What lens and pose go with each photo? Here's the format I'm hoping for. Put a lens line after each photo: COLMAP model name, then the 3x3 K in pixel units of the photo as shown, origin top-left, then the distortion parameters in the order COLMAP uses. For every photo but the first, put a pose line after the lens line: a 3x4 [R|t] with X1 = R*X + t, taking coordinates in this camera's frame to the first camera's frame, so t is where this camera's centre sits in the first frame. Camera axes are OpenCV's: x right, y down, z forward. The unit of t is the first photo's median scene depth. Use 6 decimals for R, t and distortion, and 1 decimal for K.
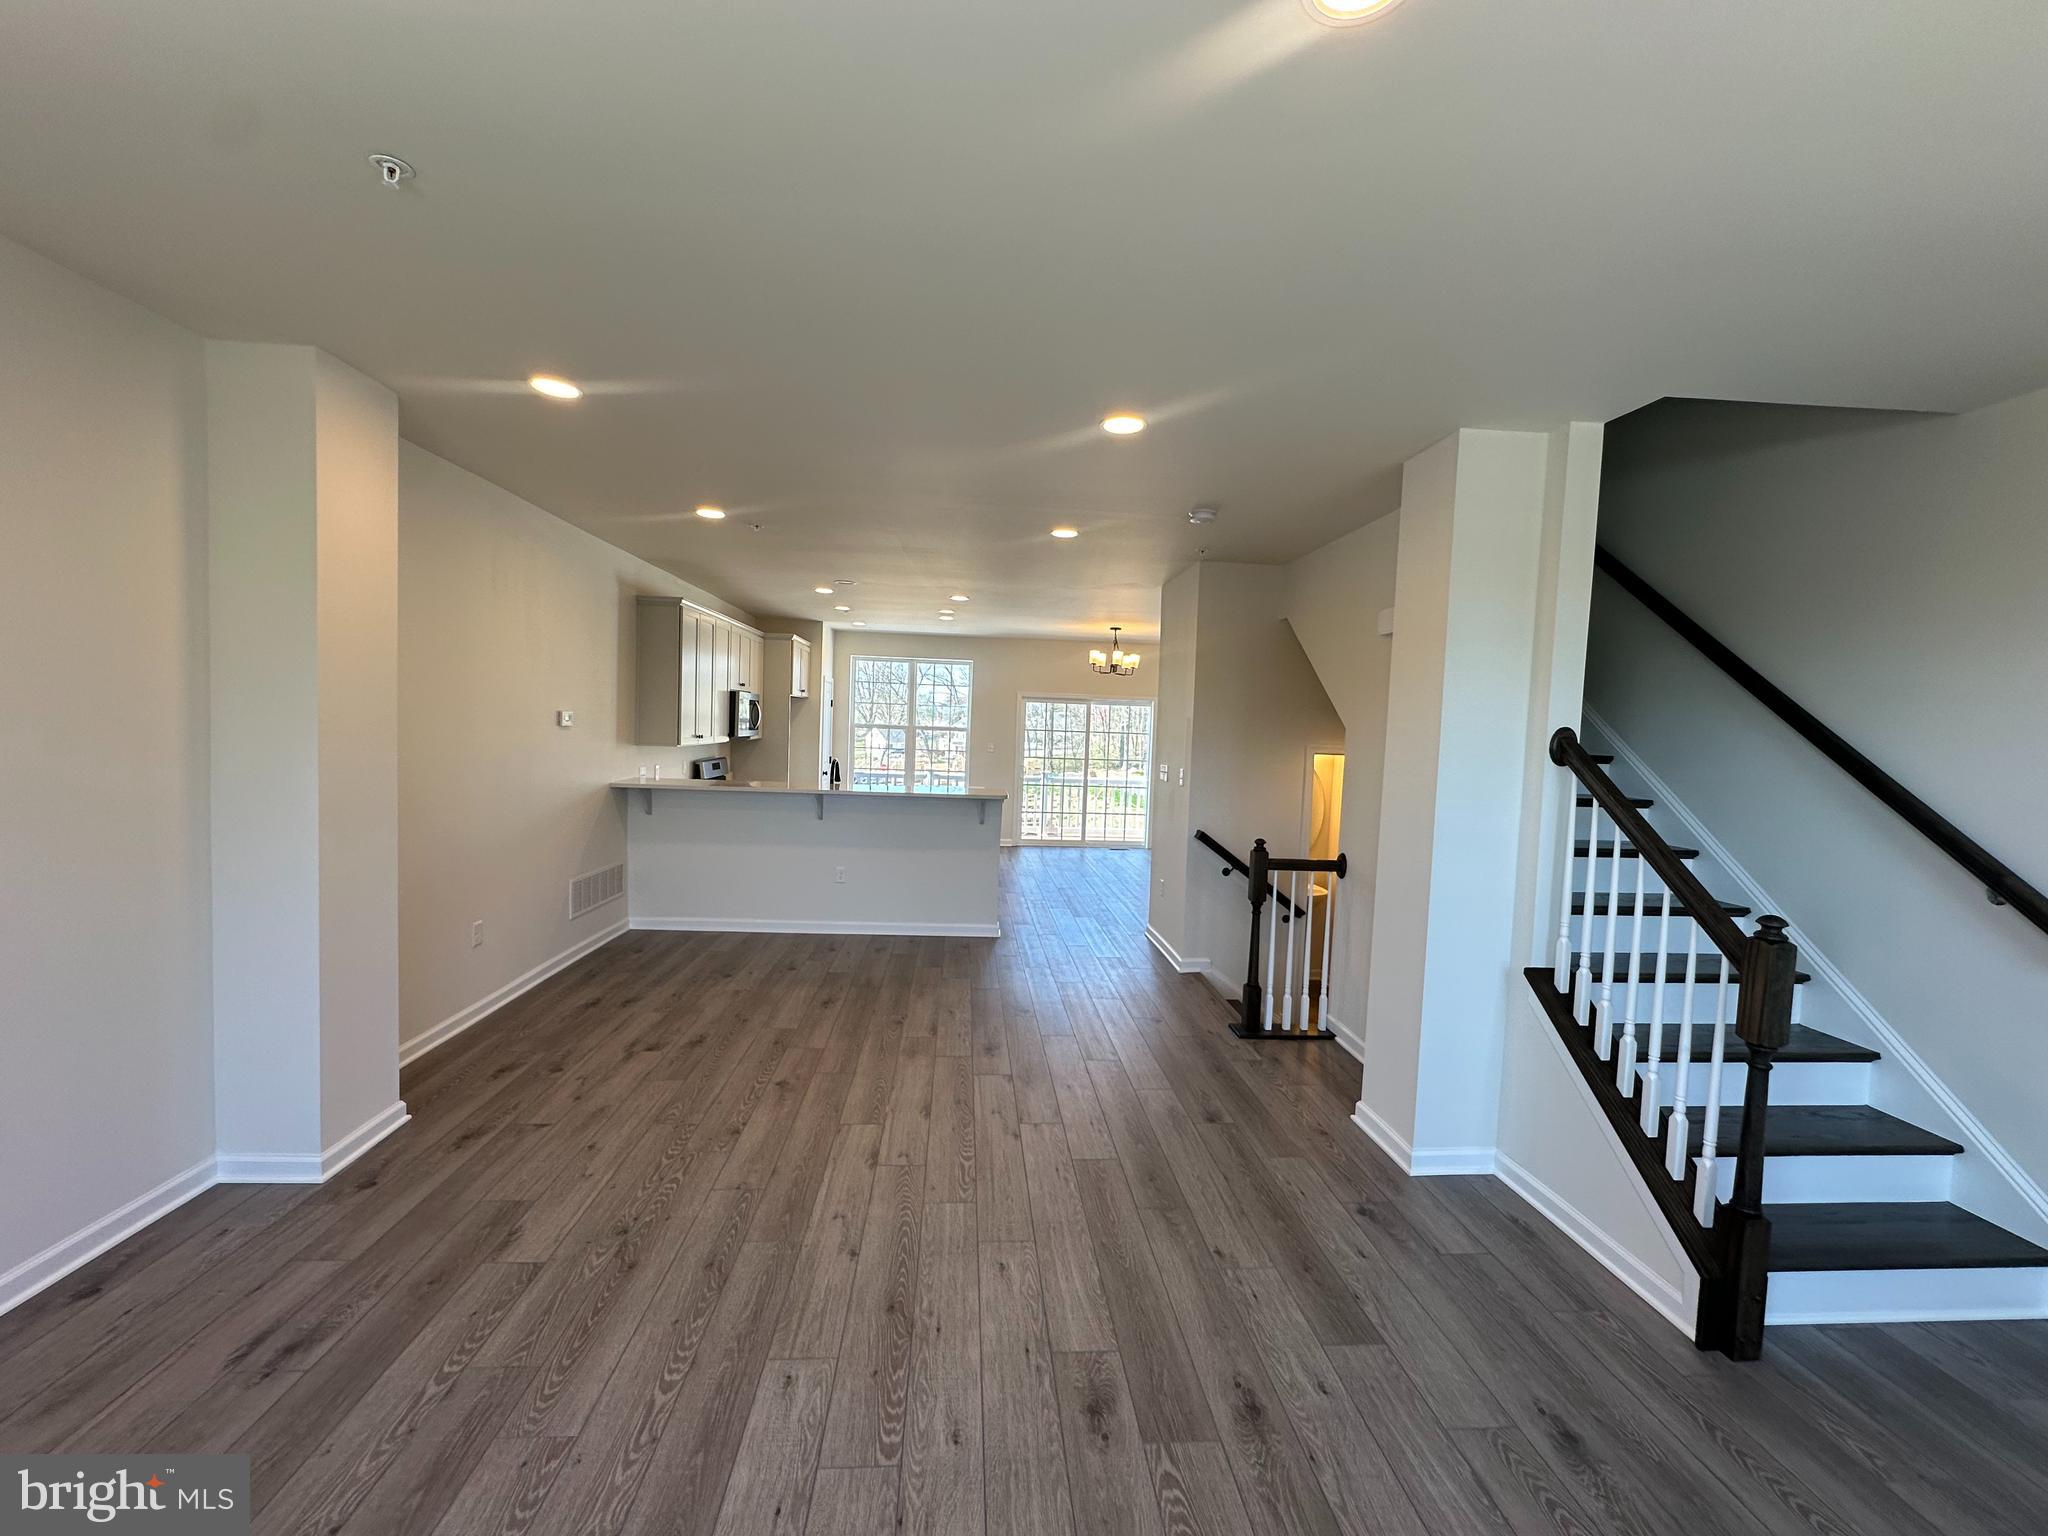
lens RADIAL K [[816.5, 0, 1023.5], [0, 816.5, 754.4], [0, 0, 1]] dist [-0.004198, 0.000002]
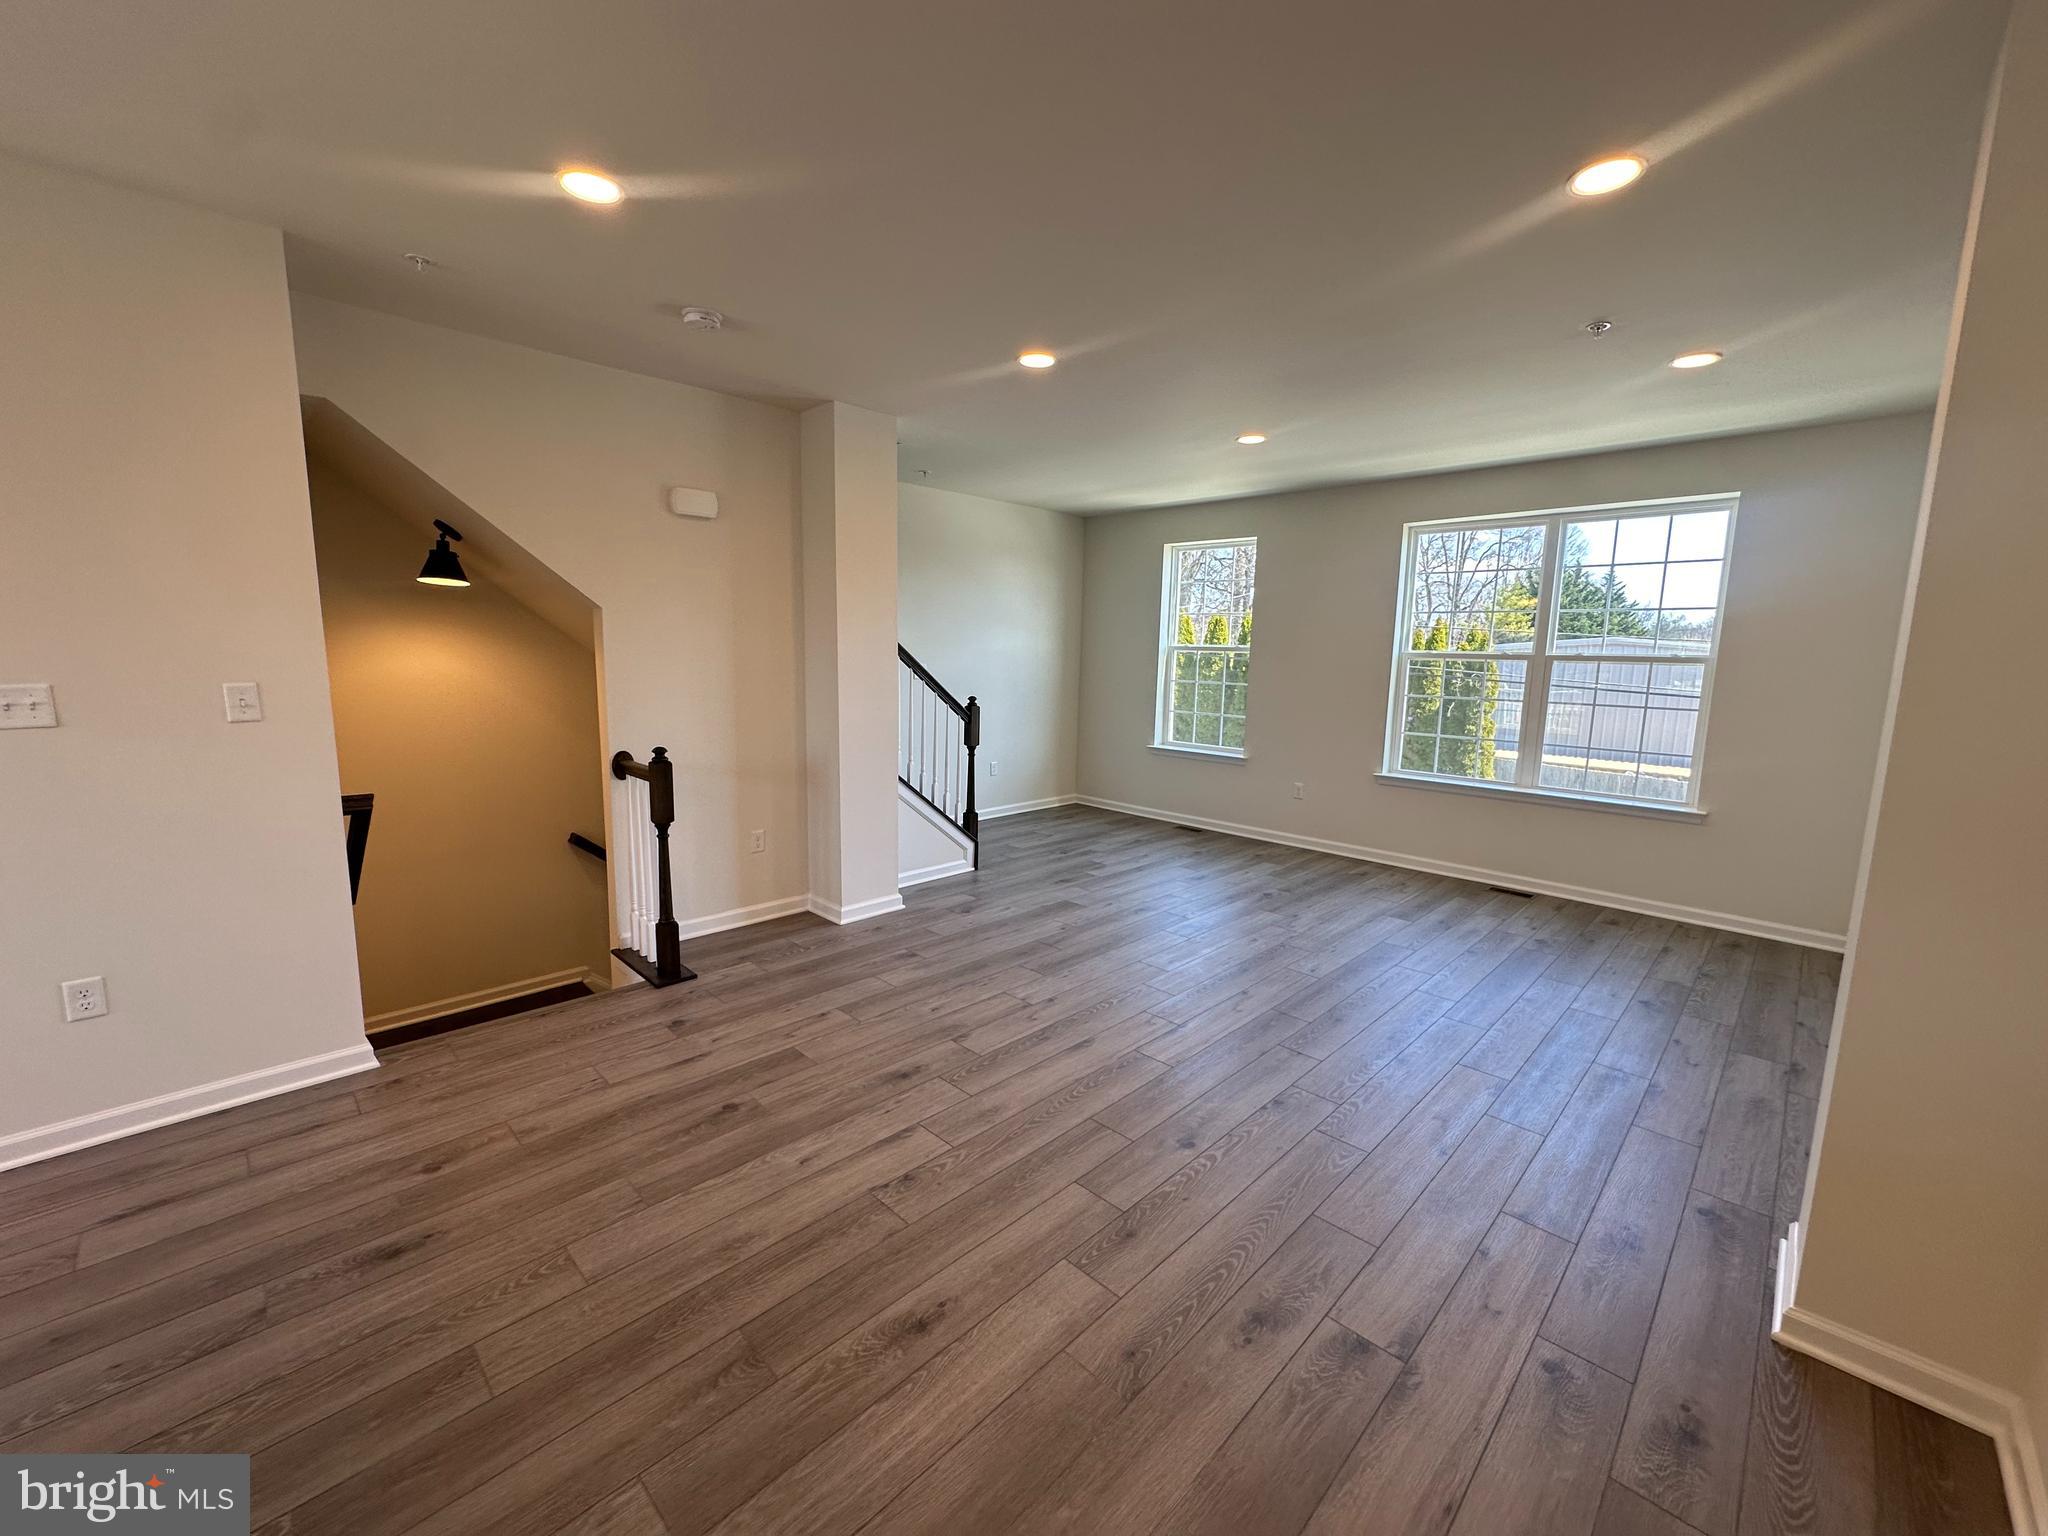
lens RADIAL K [[816.5, 0, 1022.7], [0, 816.5, 763.9], [0, 0, 1]] dist [-0.004198, 0.000002]
pose [[-0.653532, -0.154566, 0.740949, -0.684986], [-0.015773, 0.981496, 0.190834, -0.052955], [-0.756734, 0.113030, -0.643877, 1.545102]]
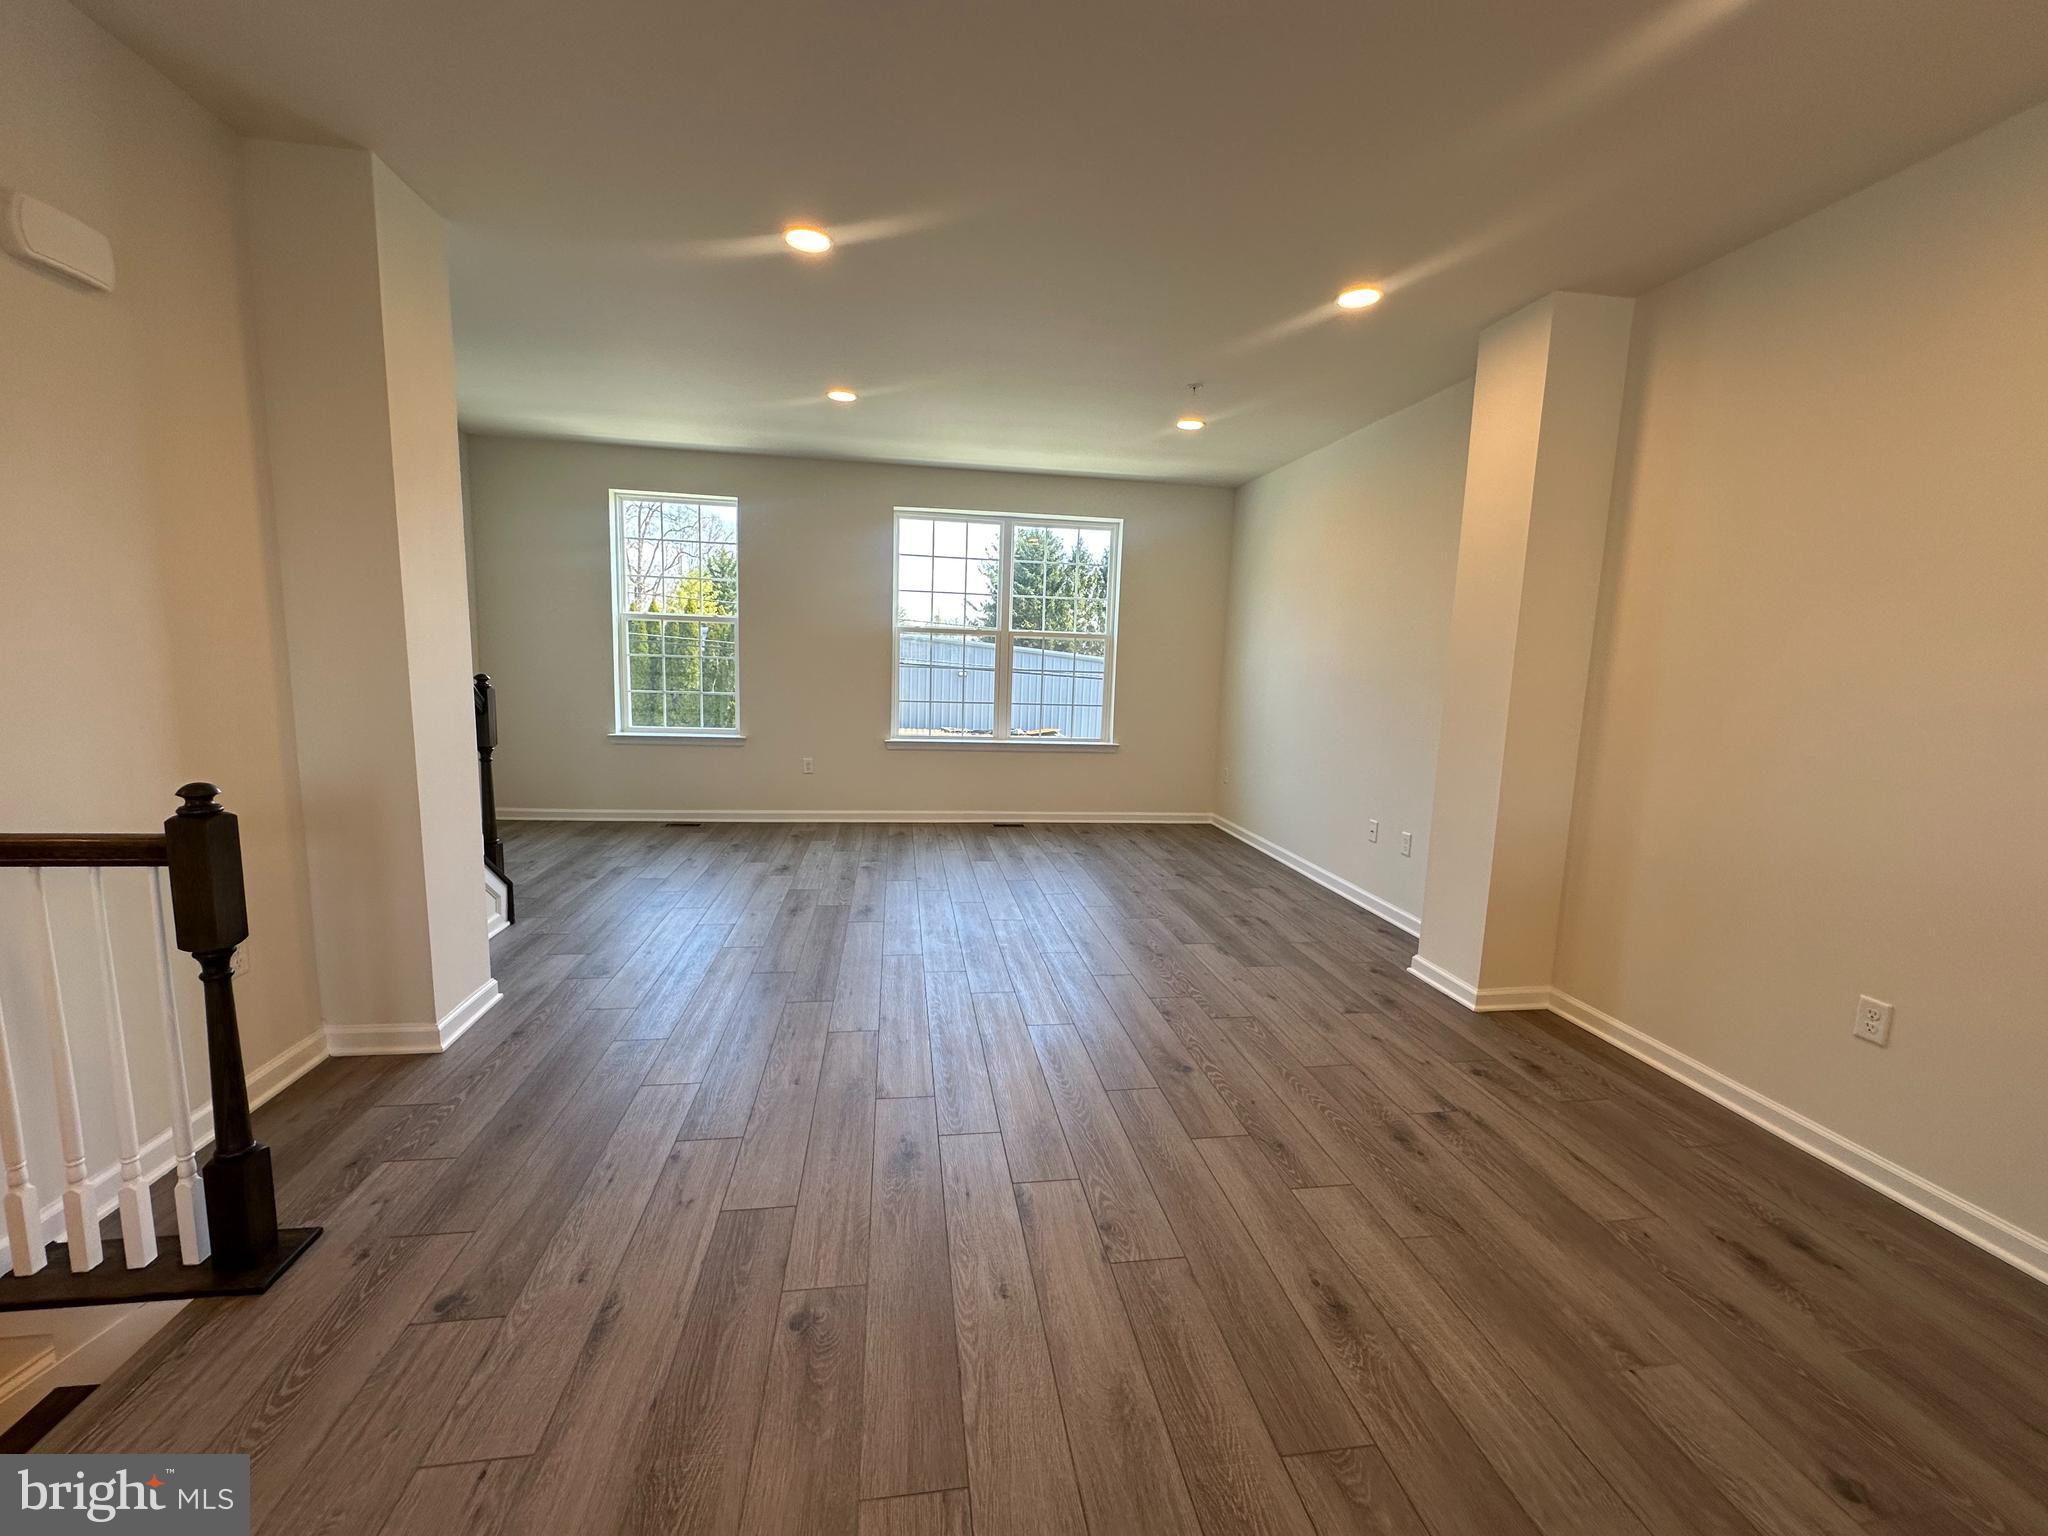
lens RADIAL K [[816.5, 0, 1019.1], [0, 816.5, 774.5], [0, 0, 1]] dist [-0.004198, 0.000002]
pose [[-0.994768, -0.059018, -0.083392, -0.062774], [-0.073268, 0.980982, 0.179737, 0.005489], [0.071198, 0.184907, -0.980174, 1.711096]]
